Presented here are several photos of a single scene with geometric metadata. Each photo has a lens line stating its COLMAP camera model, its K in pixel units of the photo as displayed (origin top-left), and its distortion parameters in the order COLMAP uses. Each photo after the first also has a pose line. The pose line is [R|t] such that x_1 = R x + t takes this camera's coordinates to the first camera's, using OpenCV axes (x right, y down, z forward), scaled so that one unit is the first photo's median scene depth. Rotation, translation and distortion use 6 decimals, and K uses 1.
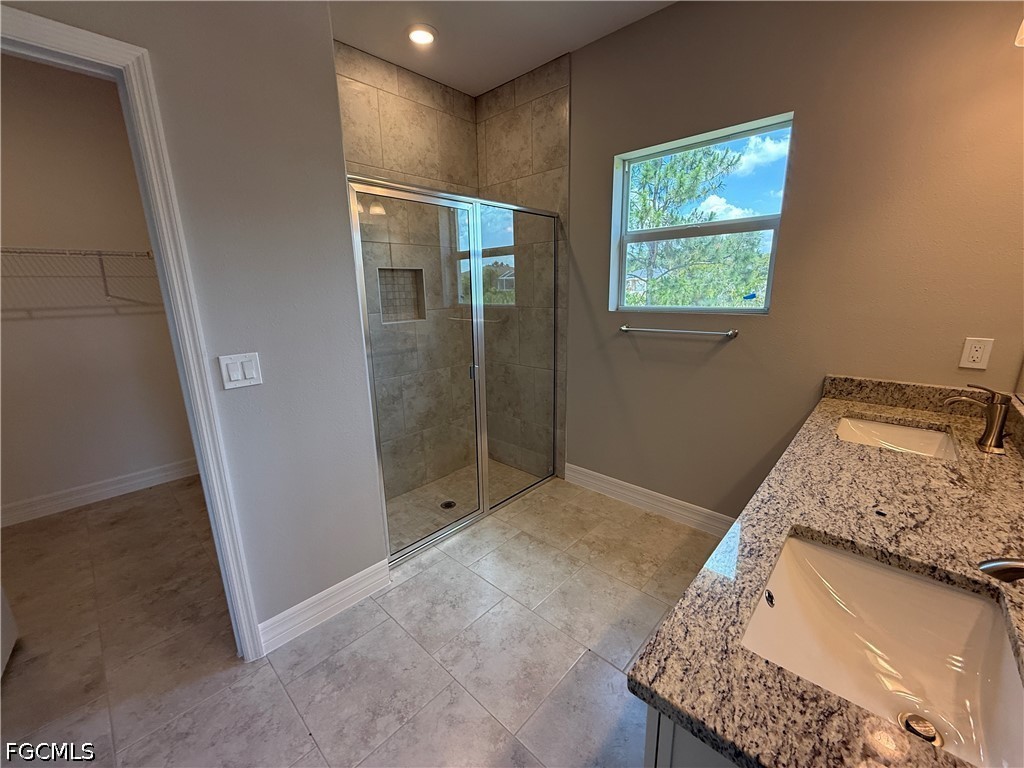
lens RADIAL K [[409.6, 0, 512.0], [0, 409.6, 384.0], [0, 0, 1]] dist [0.001023, 0.000095]
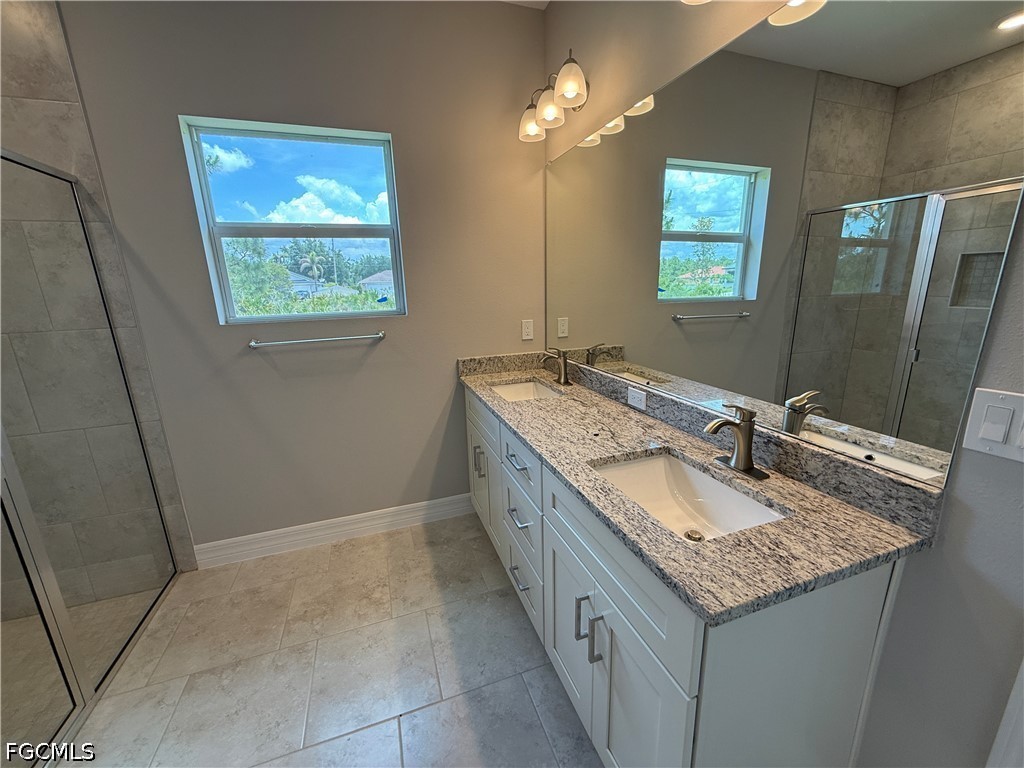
lens RADIAL K [[407.9, 0, 510.1], [0, 407.9, 384.6], [0, 0, 1]] dist [-0.001070, 0.000705]
pose [[0.468214, -0.205839, 0.859305, -0.207729], [0.222258, 0.968657, 0.110931, -0.041289], [-0.855206, 0.139049, 0.499288, 0.208033]]
